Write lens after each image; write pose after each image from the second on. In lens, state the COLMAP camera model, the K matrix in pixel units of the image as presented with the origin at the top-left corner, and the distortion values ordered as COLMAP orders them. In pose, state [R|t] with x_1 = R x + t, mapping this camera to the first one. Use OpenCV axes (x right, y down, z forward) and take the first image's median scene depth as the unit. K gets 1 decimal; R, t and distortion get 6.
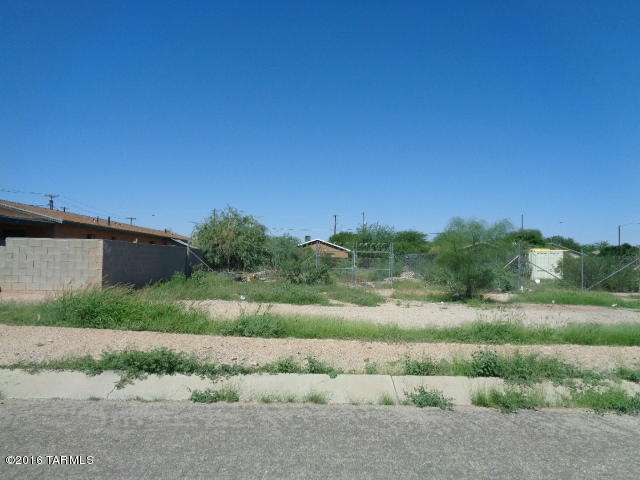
lens RADIAL K [[487.4, 0, 322.1], [0, 487.4, 239.3], [0, 0, 1]] dist [0.013107, 0.005182]
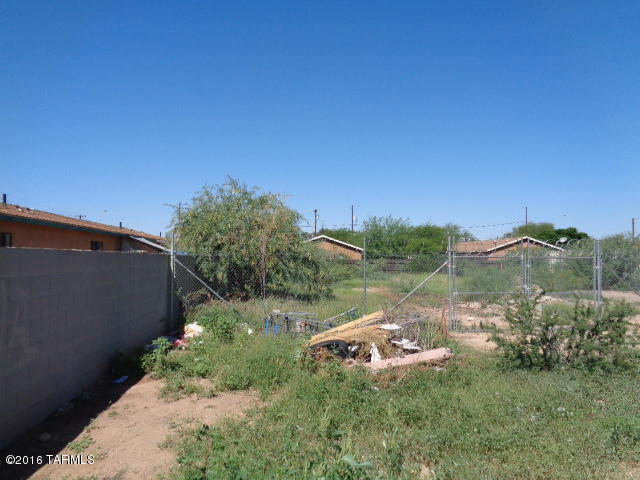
lens RADIAL K [[487.4, 0, 322.1], [0, 487.4, 239.3], [0, 0, 1]] dist [0.013107, 0.005182]
pose [[0.997007, -0.008789, 0.076804, -0.058074], [0.008397, 0.999950, 0.005421, 0.000863], [-0.076848, -0.004760, 0.997031, 0.185985]]
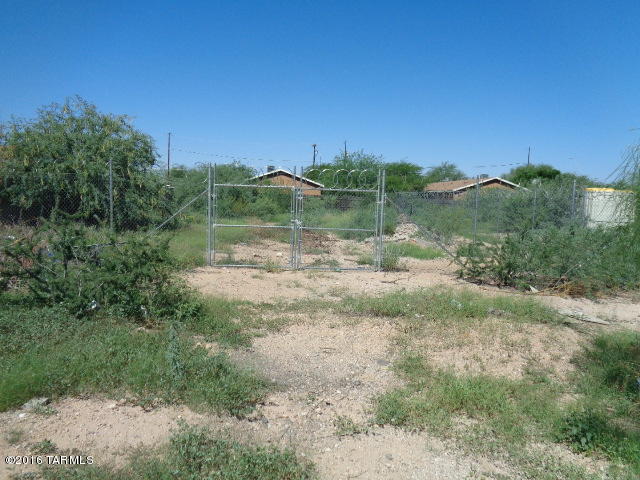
lens RADIAL K [[487.4, 0, 322.1], [0, 487.4, 239.3], [0, 0, 1]] dist [0.013107, 0.005182]
pose [[0.999320, 0.017421, 0.032493, 0.025819], [-0.021606, 0.990846, 0.133255, 0.003762], [-0.029874, -0.133866, 0.990549, 0.195369]]
